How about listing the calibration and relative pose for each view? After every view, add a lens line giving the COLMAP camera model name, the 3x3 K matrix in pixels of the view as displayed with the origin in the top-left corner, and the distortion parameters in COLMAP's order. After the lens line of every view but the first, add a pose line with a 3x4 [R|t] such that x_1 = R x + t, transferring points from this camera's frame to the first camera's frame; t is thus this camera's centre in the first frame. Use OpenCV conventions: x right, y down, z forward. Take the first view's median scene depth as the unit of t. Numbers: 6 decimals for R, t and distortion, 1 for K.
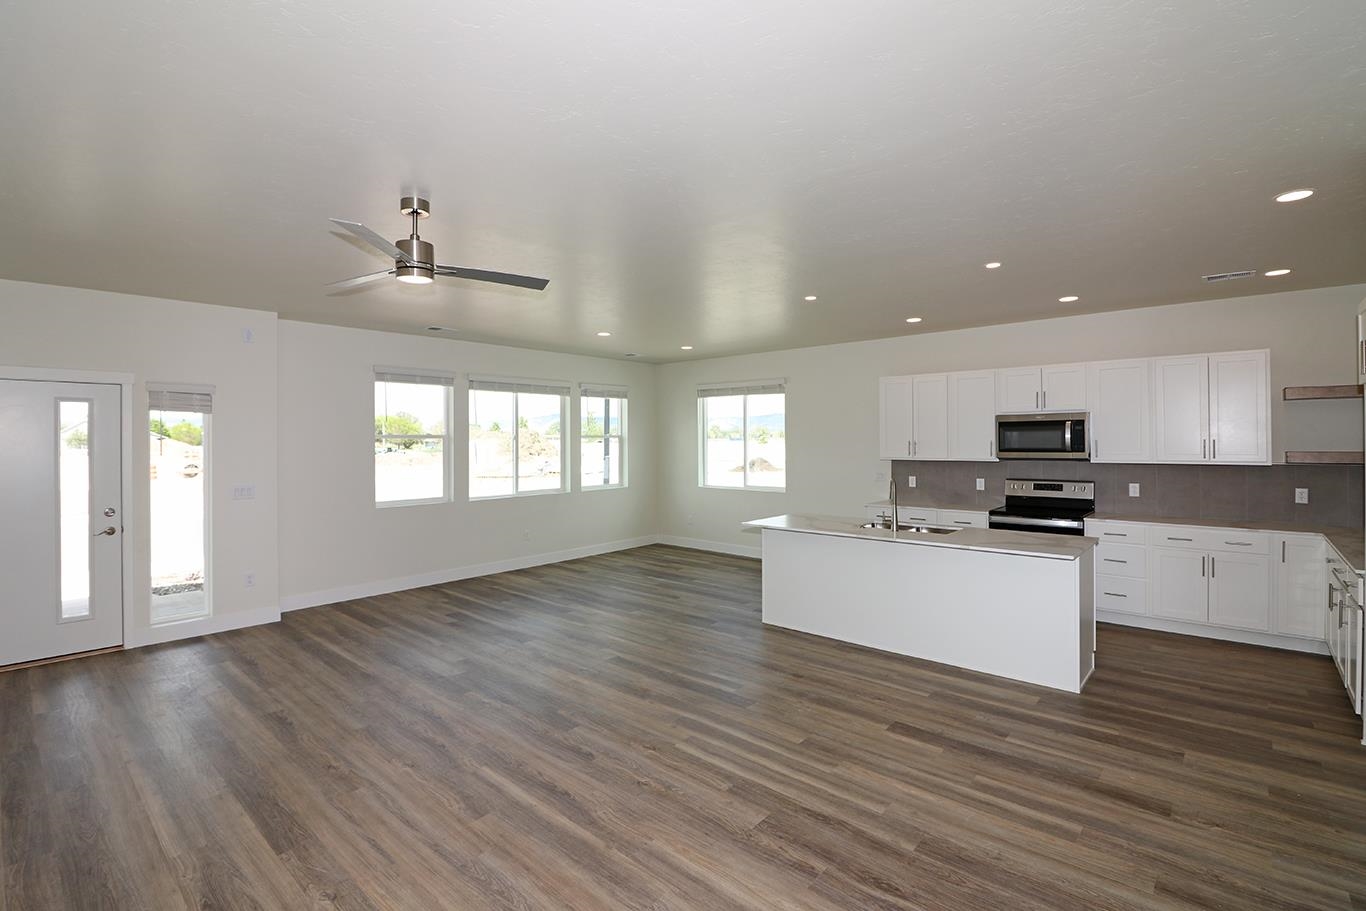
lens RADIAL K [[627.0, 0, 675.7], [0, 627.0, 438.5], [0, 0, 1]] dist [-0.003934, -0.011075]
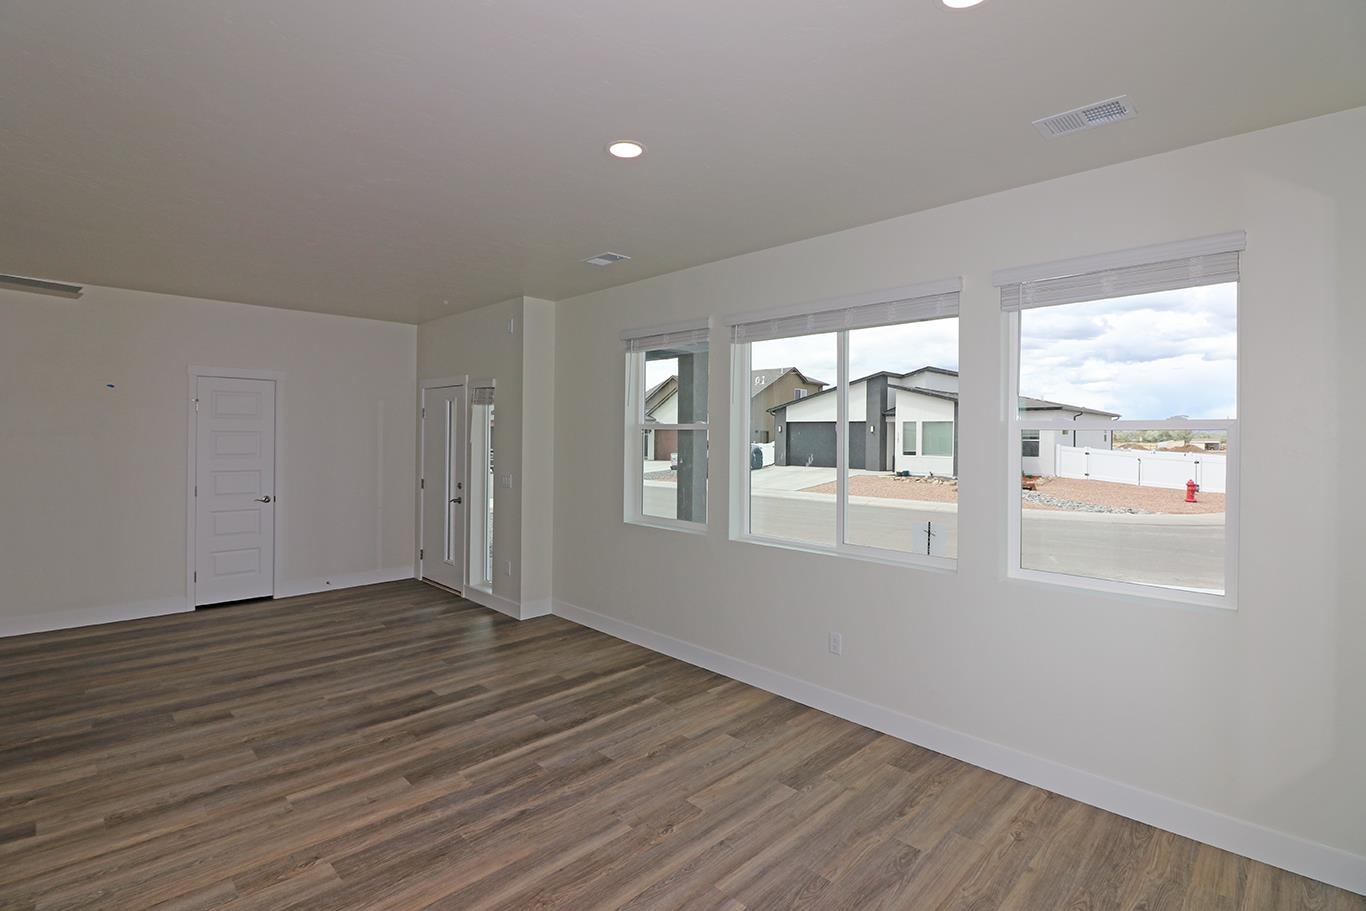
lens RADIAL K [[646.4, 0, 675.5], [0, 646.4, 435.0], [0, 0, 1]] dist [0.000078, -0.014141]
pose [[-0.056695, 0.004970, -0.998379, 0.394445], [-0.007873, 0.999954, 0.005425, 0.003668], [0.998360, 0.008168, -0.056654, 1.528318]]
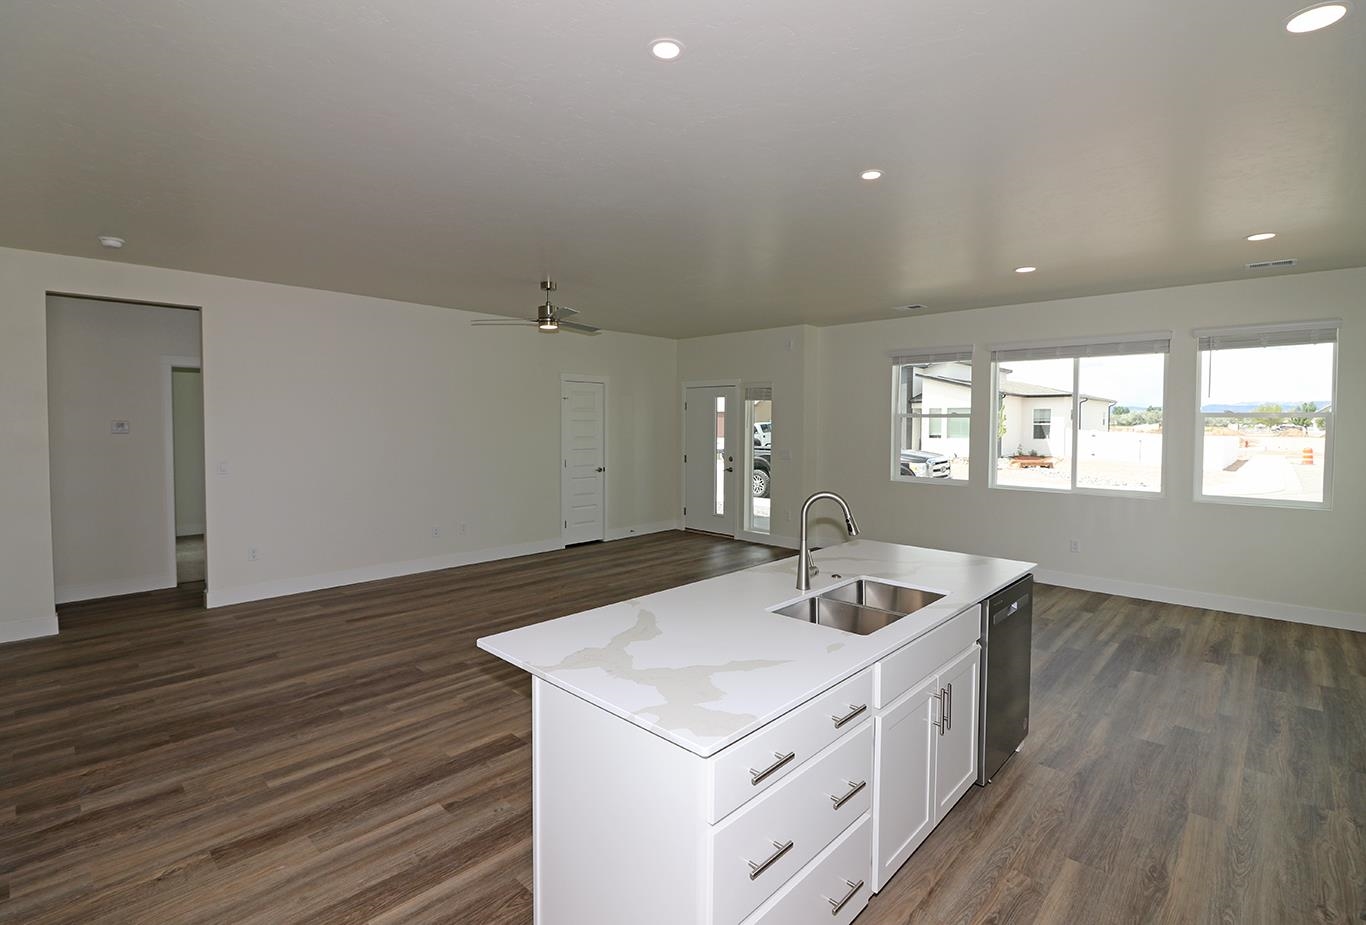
lens RADIAL K [[638.4, 0, 686.2], [0, 638.4, 441.1], [0, 0, 1]] dist [-0.002848, -0.011614]
pose [[-0.024211, 0.036815, -0.999029, 0.899373], [-0.002911, 0.999315, 0.036896, 0.002212], [0.999703, 0.003802, -0.024087, 0.922272]]
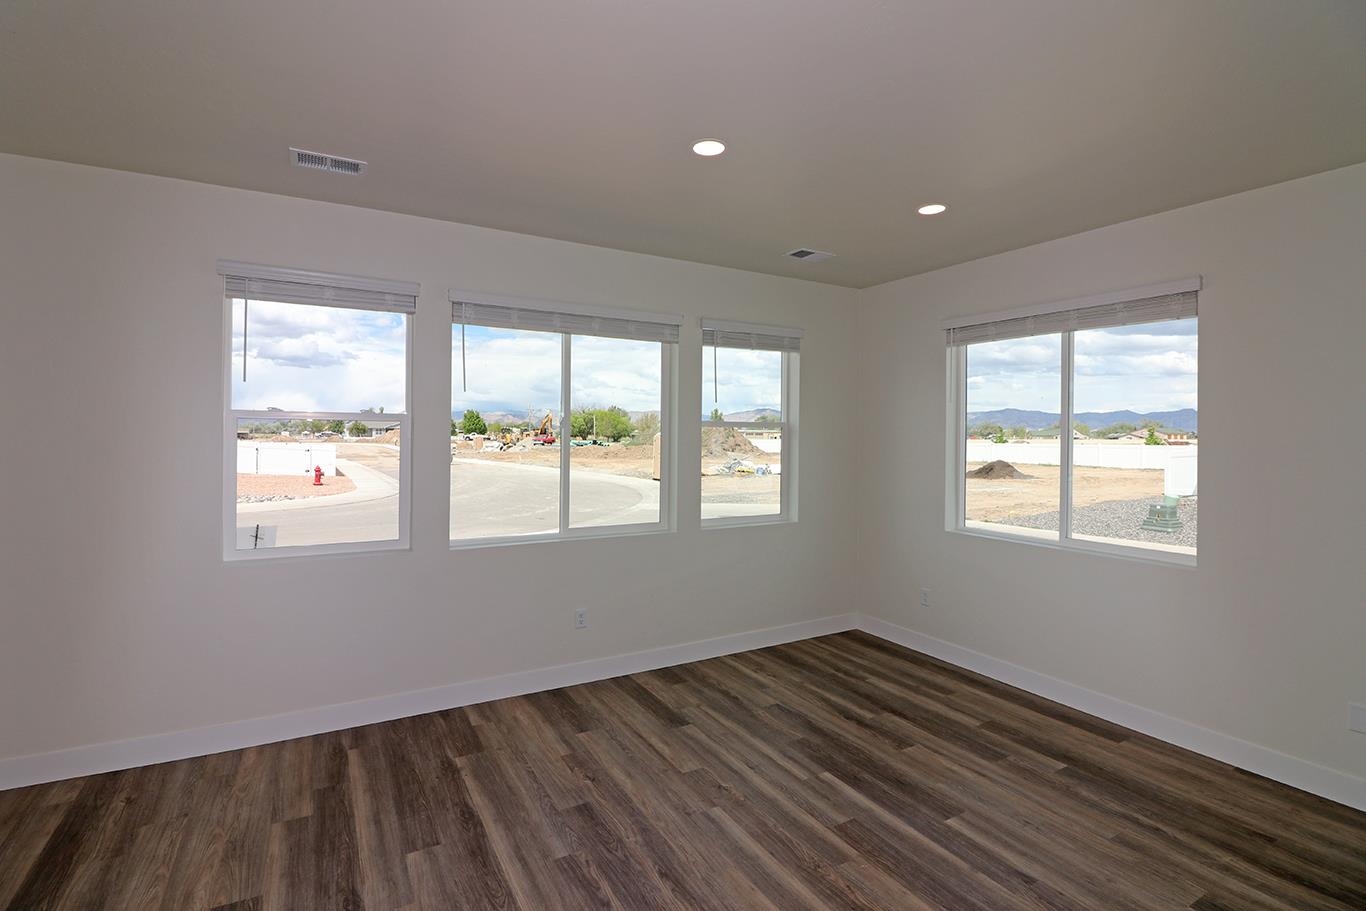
lens RADIAL K [[639.4, 0, 674.8], [0, 639.4, 438.2], [0, 0, 1]] dist [0.001349, -0.014915]
pose [[0.948729, 0.016422, -0.315664, -0.013948], [-0.014351, 0.999858, 0.008885, 0.008605], [0.315765, -0.003899, 0.948829, 0.909152]]
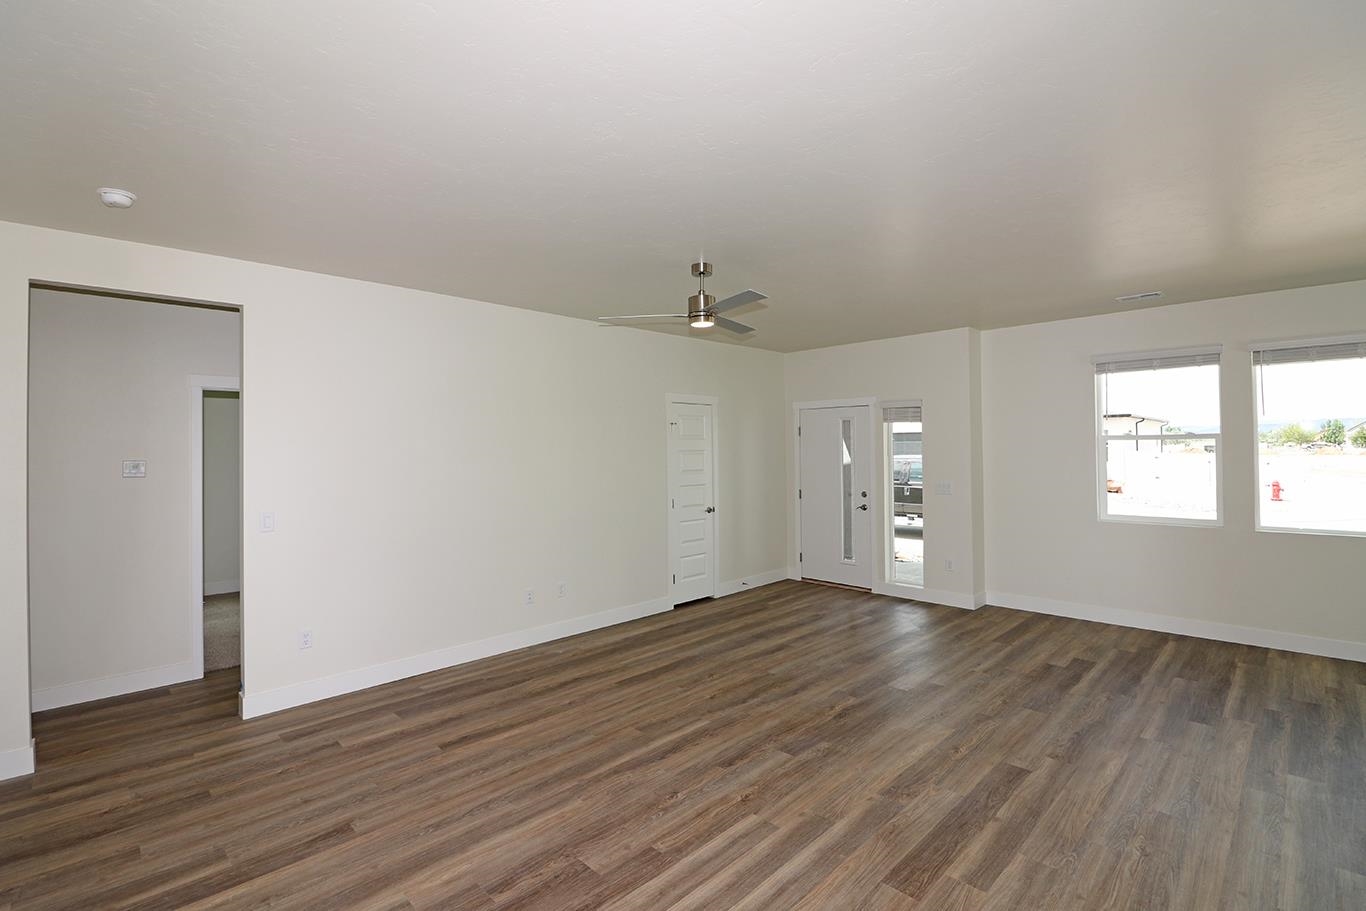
lens RADIAL K [[627.0, 0, 675.7], [0, 627.0, 438.5], [0, 0, 1]] dist [-0.003934, -0.011075]
pose [[-0.060762, -0.010725, -0.998095, 0.575091], [0.013202, 0.999846, -0.011547, -0.000071], [0.998065, -0.013878, -0.060611, 0.655440]]
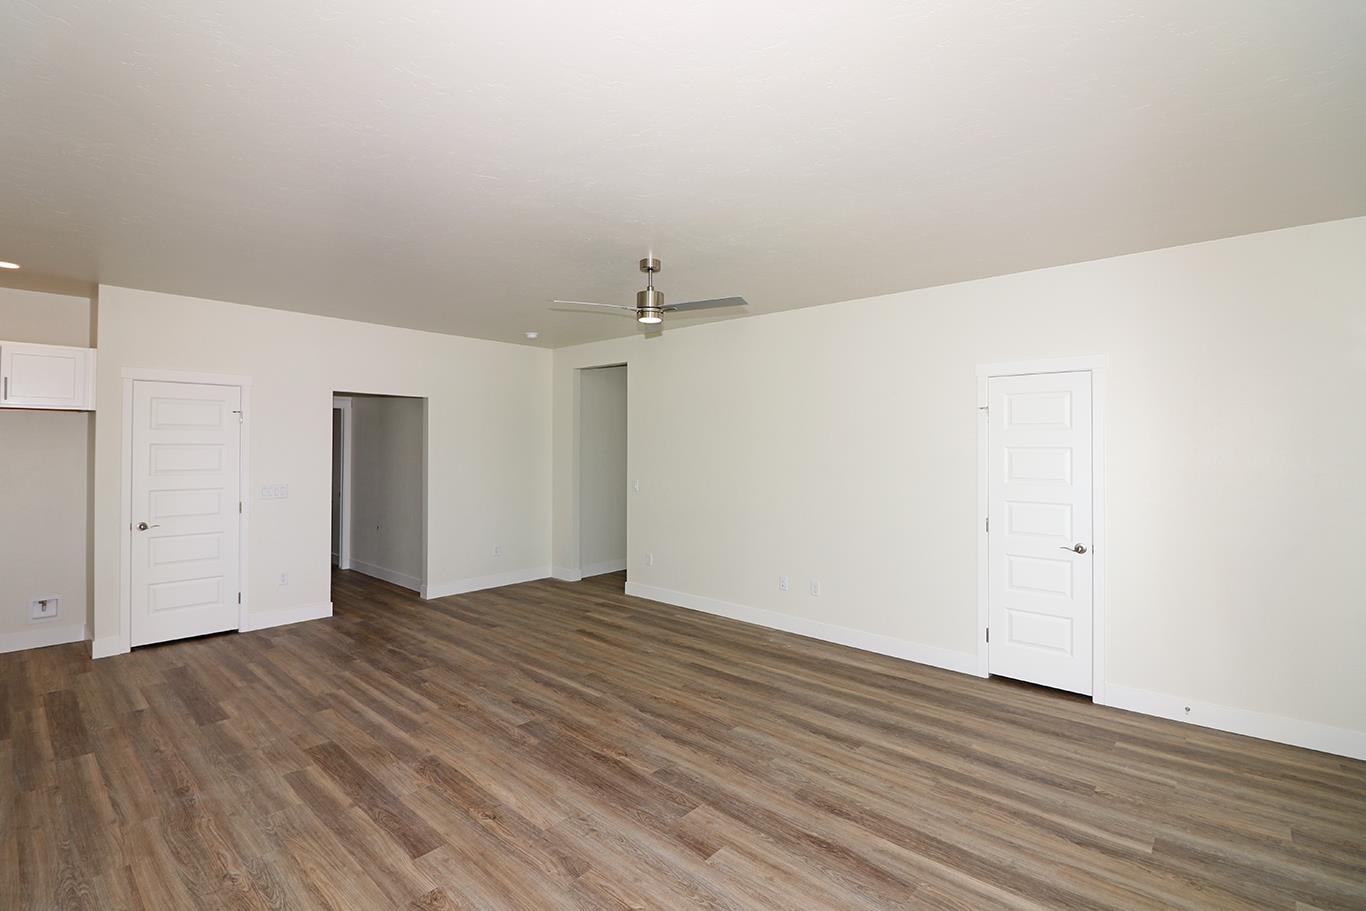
lens RADIAL K [[627.0, 0, 675.7], [0, 627.0, 438.5], [0, 0, 1]] dist [-0.003934, -0.011075]
pose [[-0.999992, 0.002857, 0.002724, -0.302889], [0.002817, 0.999891, -0.014499, 0.008692], [-0.002765, -0.014491, -0.999891, 1.481850]]
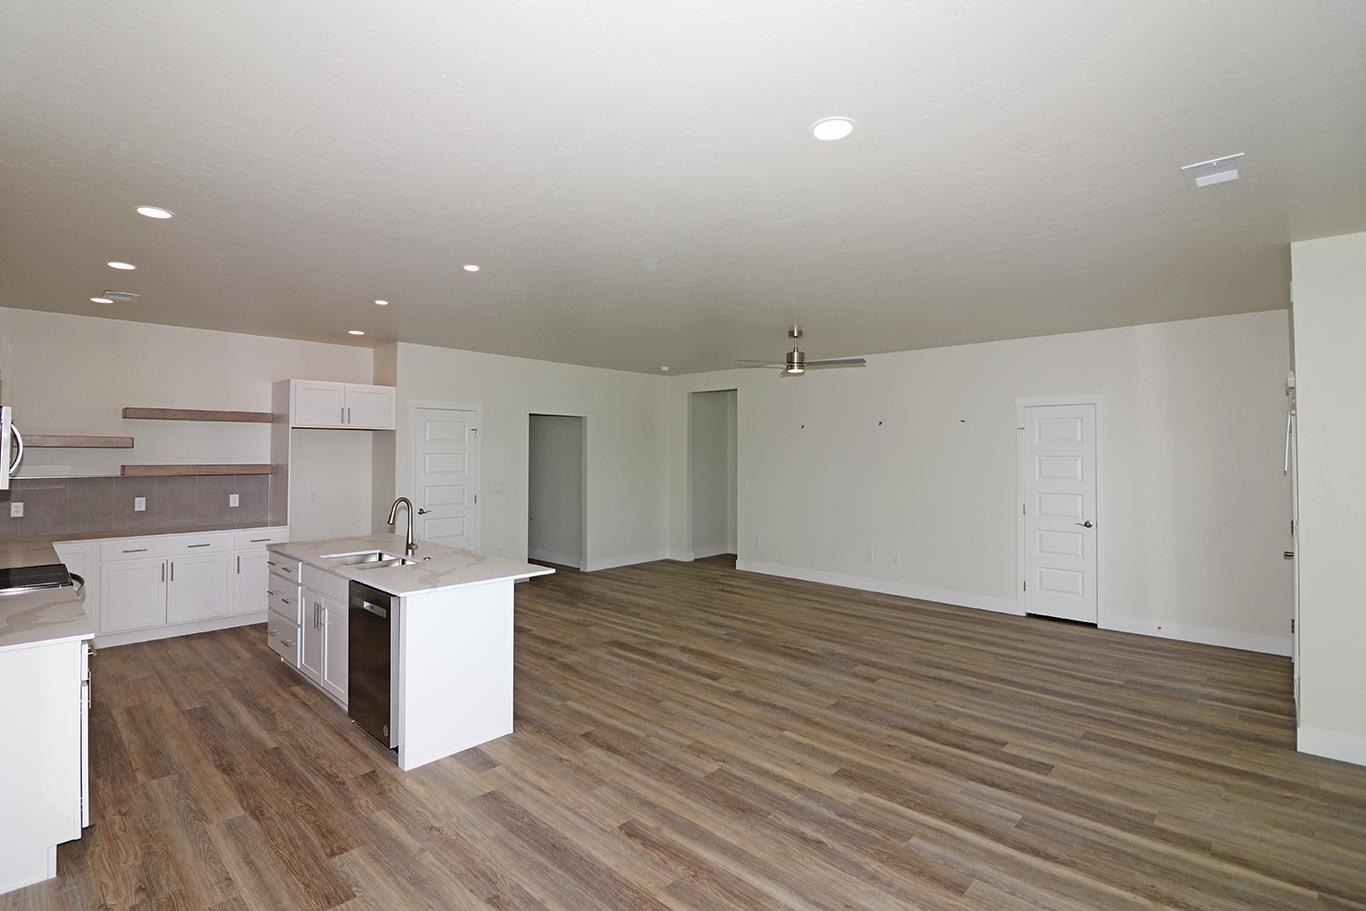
lens RADIAL K [[639.4, 0, 674.8], [0, 639.4, 438.2], [0, 0, 1]] dist [0.001349, -0.014915]
pose [[-0.999586, 0.003950, 0.028493, -0.059617], [0.003251, 0.999694, -0.024526, 0.003107], [-0.028581, -0.024423, -0.999293, 1.933026]]
